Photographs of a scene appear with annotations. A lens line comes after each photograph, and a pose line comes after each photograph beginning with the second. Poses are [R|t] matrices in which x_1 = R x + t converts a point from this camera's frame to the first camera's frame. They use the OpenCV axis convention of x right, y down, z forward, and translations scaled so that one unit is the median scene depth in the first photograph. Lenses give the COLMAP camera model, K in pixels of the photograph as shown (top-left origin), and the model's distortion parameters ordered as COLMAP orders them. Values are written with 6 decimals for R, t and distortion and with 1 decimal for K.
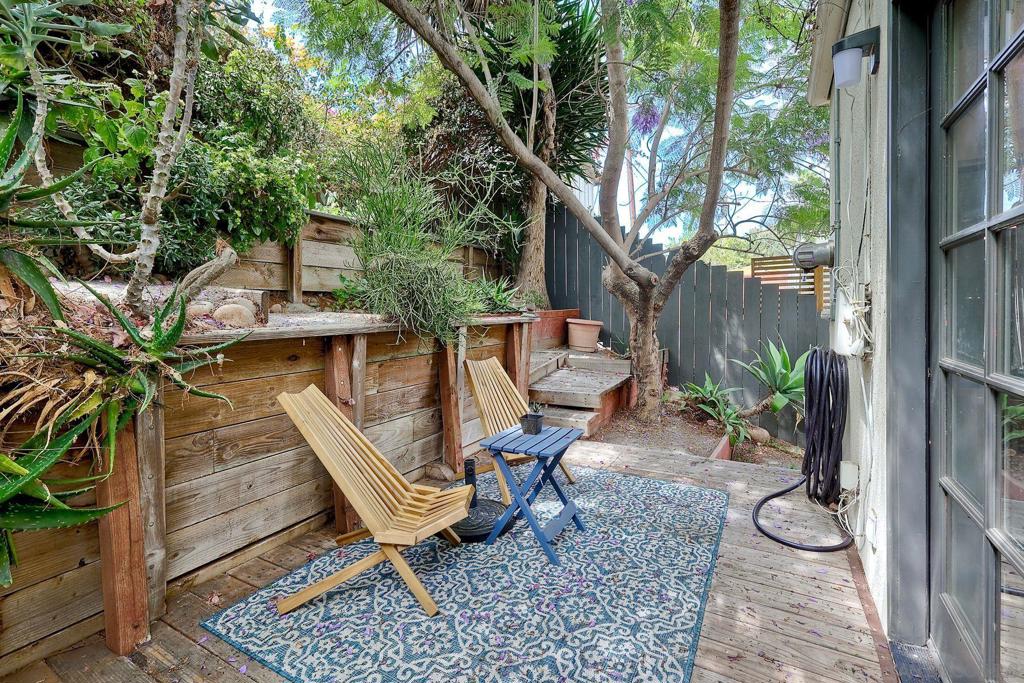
lens RADIAL K [[455.8, 0, 521.7], [0, 455.8, 312.1], [0, 0, 1]] dist [-0.000638, -0.000062]
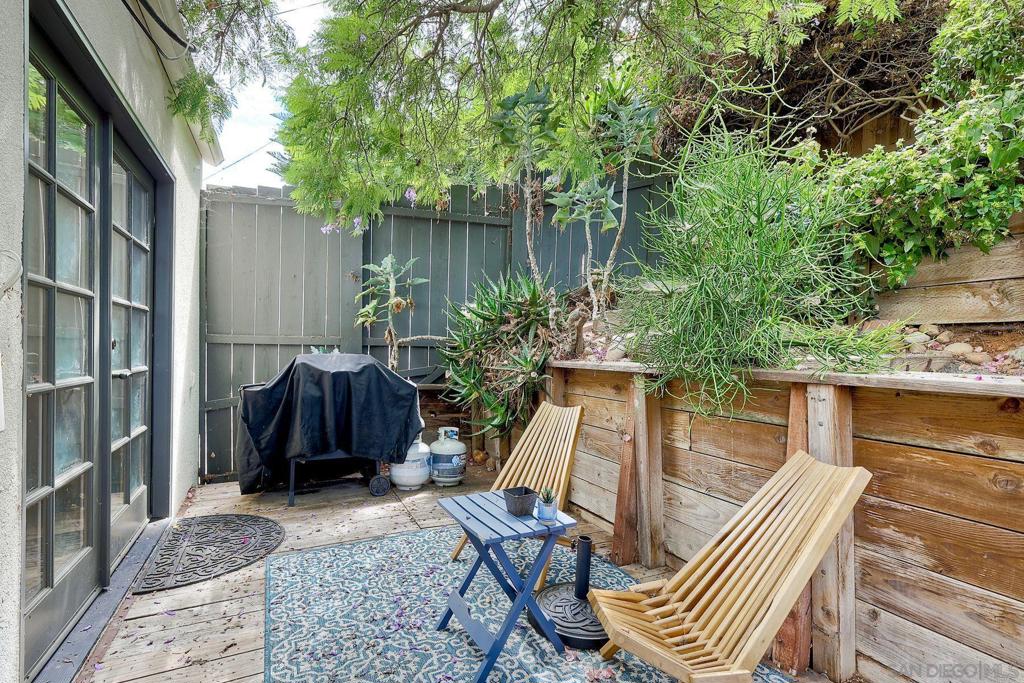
lens RADIAL K [[455.8, 0, 510.6], [0, 455.8, 347.4], [0, 0, 1]] dist [-0.000638, -0.000062]
pose [[-0.553260, -0.004786, -0.832995, 0.846695], [-0.015243, 0.999874, 0.004378, -0.012042], [0.832869, 0.015119, -0.553263, 1.807476]]
